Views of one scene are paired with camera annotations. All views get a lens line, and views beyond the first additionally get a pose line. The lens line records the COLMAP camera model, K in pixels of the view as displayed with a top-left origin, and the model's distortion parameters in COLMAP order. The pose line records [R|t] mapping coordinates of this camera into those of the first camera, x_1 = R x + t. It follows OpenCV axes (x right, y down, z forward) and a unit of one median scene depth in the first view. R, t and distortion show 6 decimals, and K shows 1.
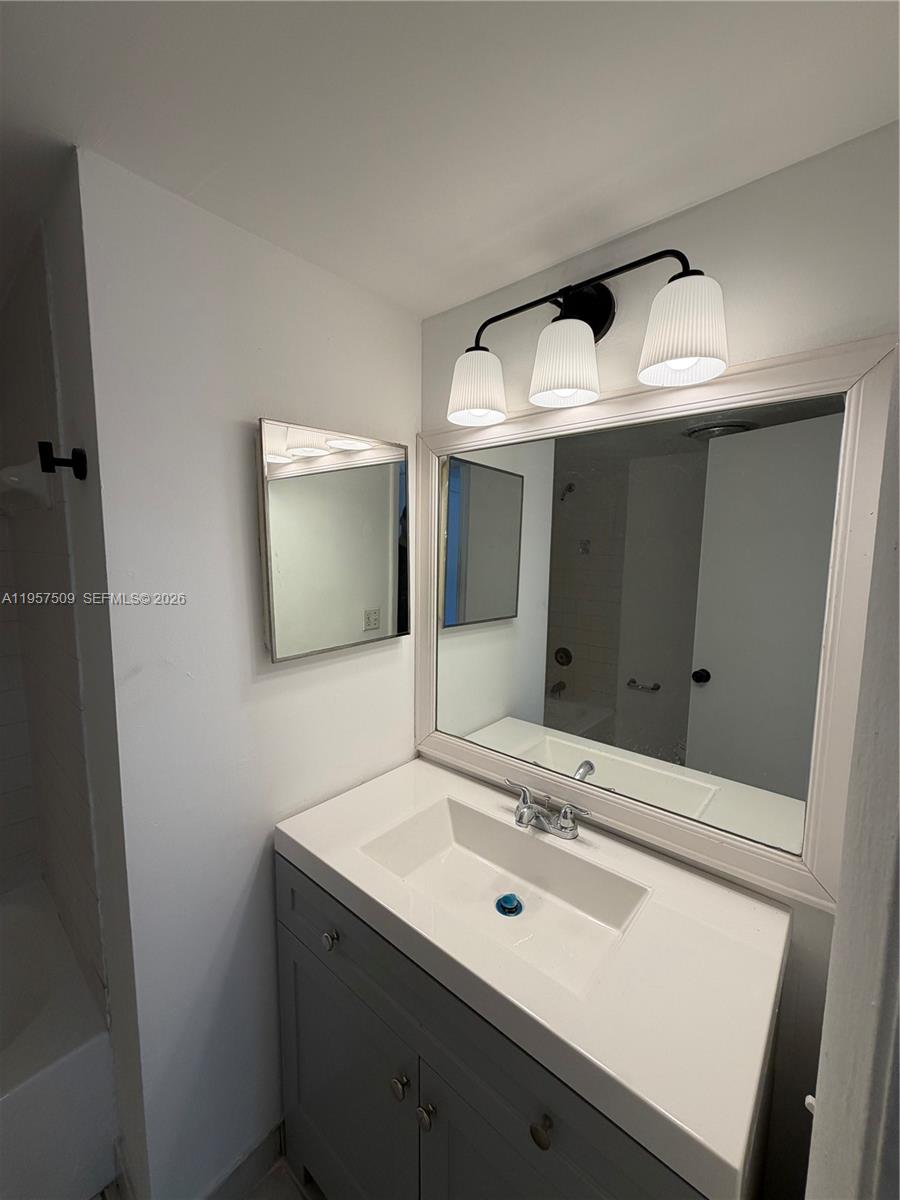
lens RADIAL K [[474.6, 0, 429.6], [0, 474.6, 605.1], [0, 0, 1]] dist [0.004254, -0.001064]
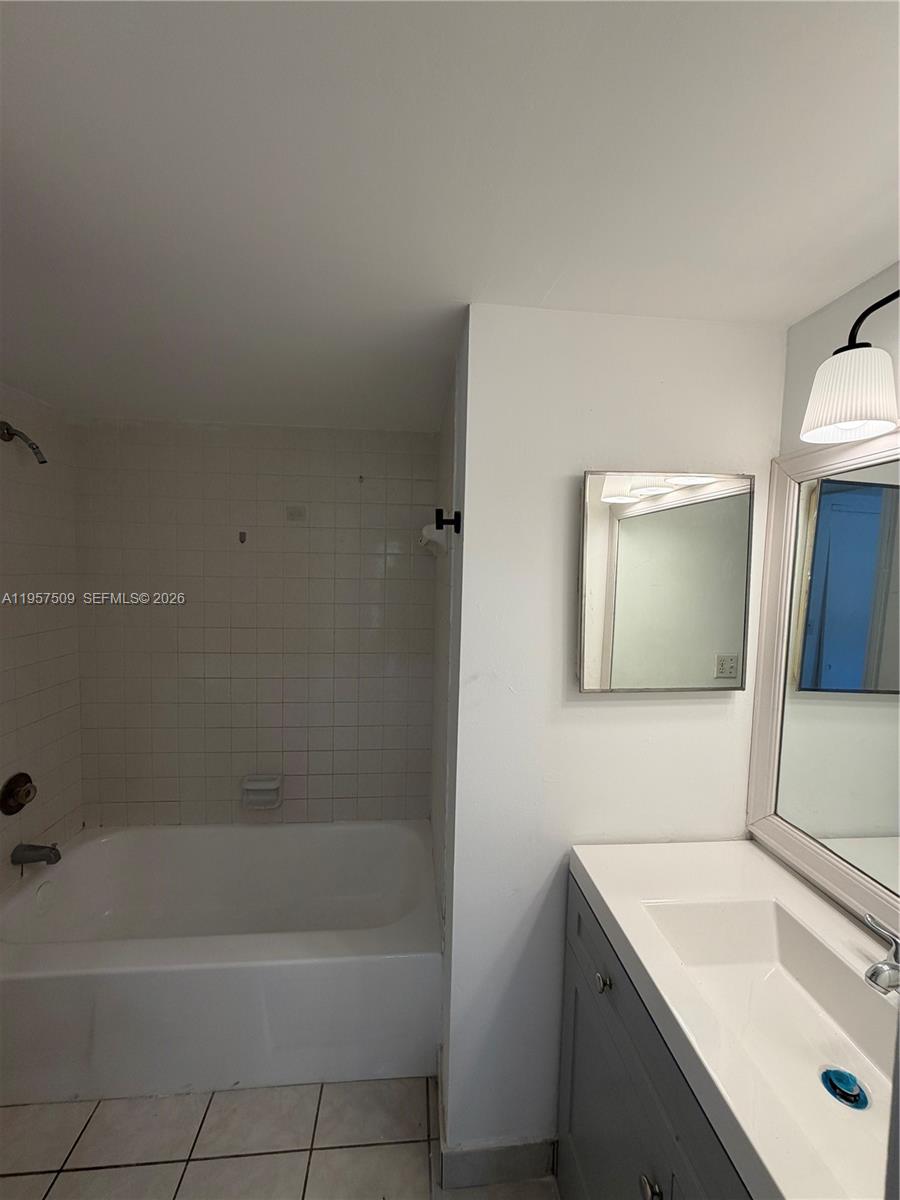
lens RADIAL K [[474.6, 0, 453.8], [0, 474.6, 605.4], [0, 0, 1]] dist [0.004254, -0.001064]
pose [[0.729839, 0.063914, -0.680624, 0.158588], [-0.102936, 0.994543, -0.016987, -0.023930], [0.675824, 0.082459, 0.732436, 0.001761]]
